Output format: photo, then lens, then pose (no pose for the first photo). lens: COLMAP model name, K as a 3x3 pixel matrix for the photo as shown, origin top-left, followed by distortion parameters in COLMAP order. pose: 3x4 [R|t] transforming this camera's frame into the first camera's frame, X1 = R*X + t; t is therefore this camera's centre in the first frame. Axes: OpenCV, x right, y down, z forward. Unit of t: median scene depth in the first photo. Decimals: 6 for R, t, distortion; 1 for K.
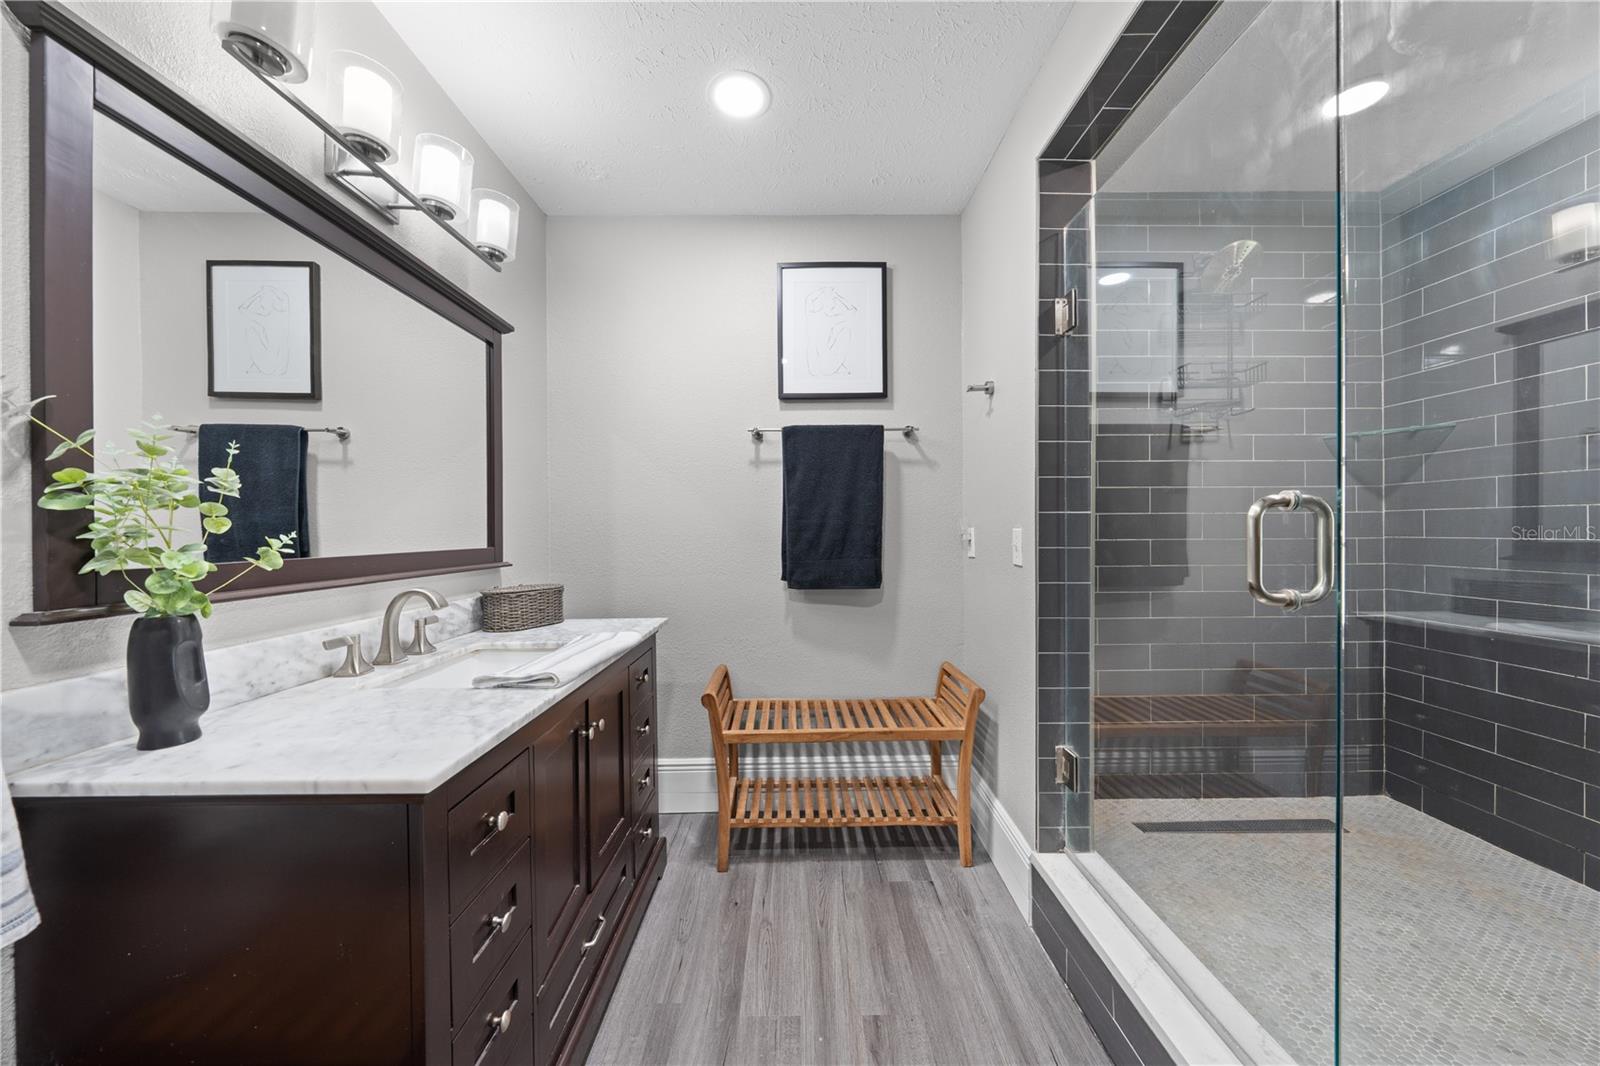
lens RADIAL K [[543.2, 0, 800.4], [0, 543.2, 530.9], [0, 0, 1]] dist [-0.003071, -0.000277]
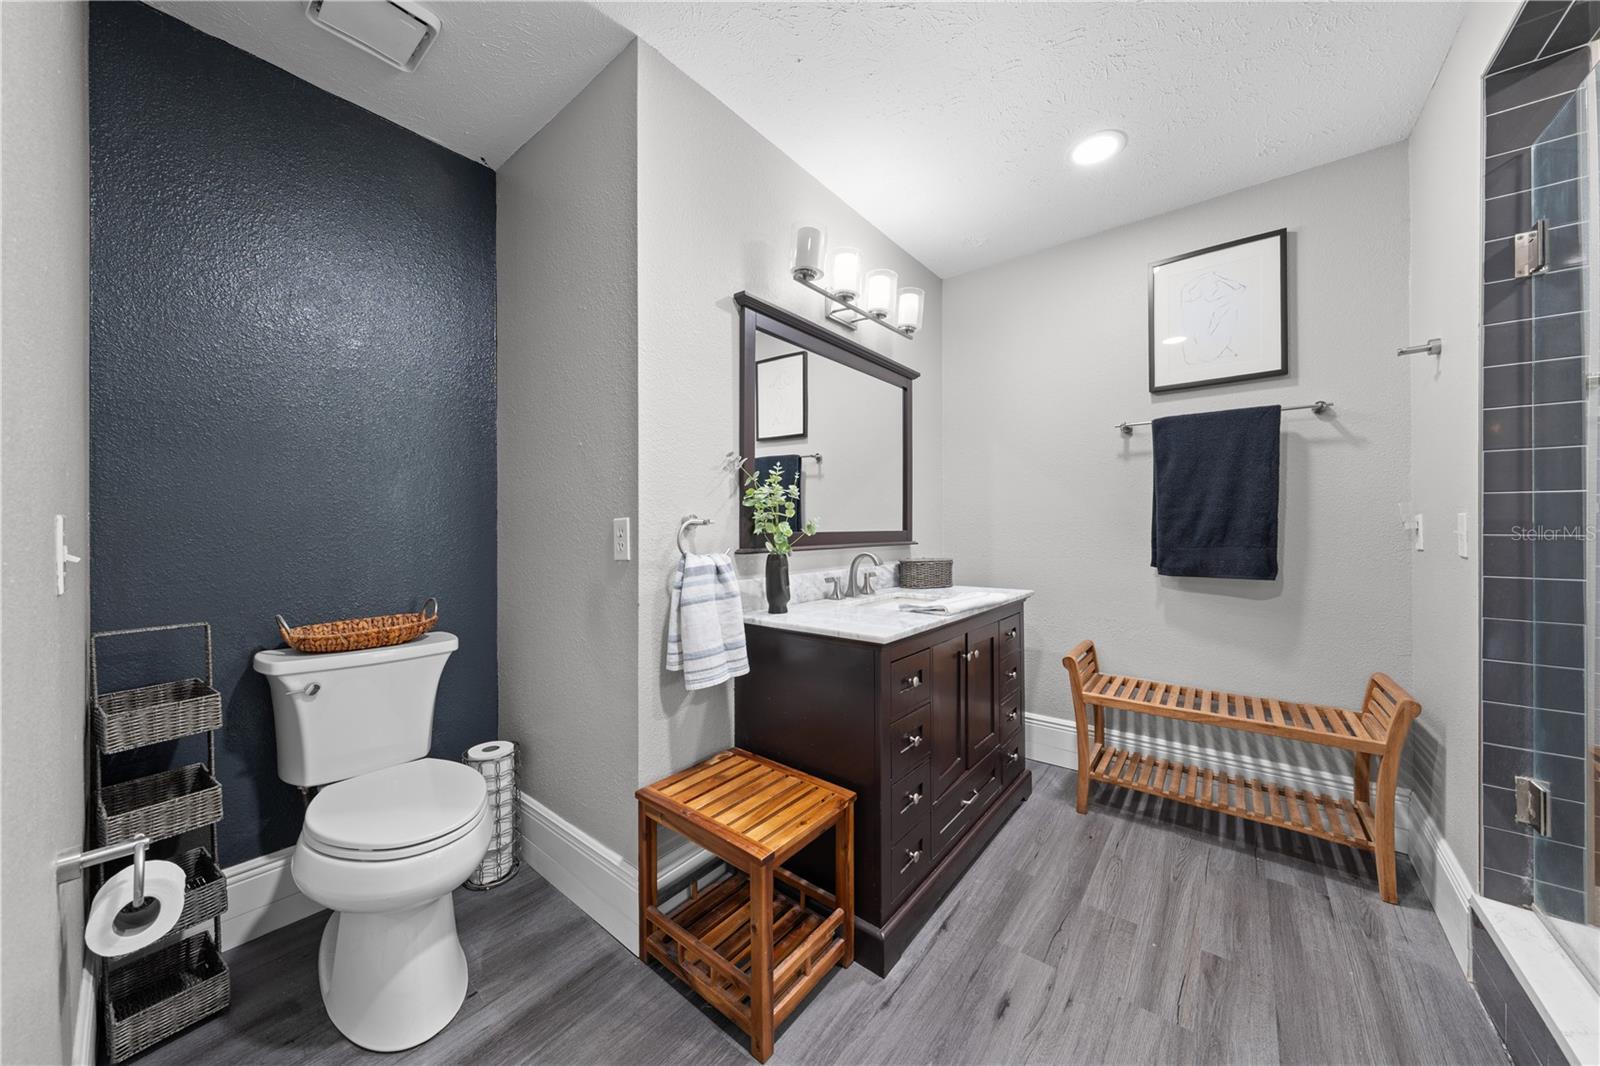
lens RADIAL K [[543.2, 0, 802.2], [0, 543.2, 526.8], [0, 0, 1]] dist [-0.003071, -0.000277]
pose [[0.771812, 0.005185, -0.635829, 0.146332], [-0.004238, 0.999986, 0.003010, 0.018963], [0.635836, 0.000372, 0.771824, -0.307615]]
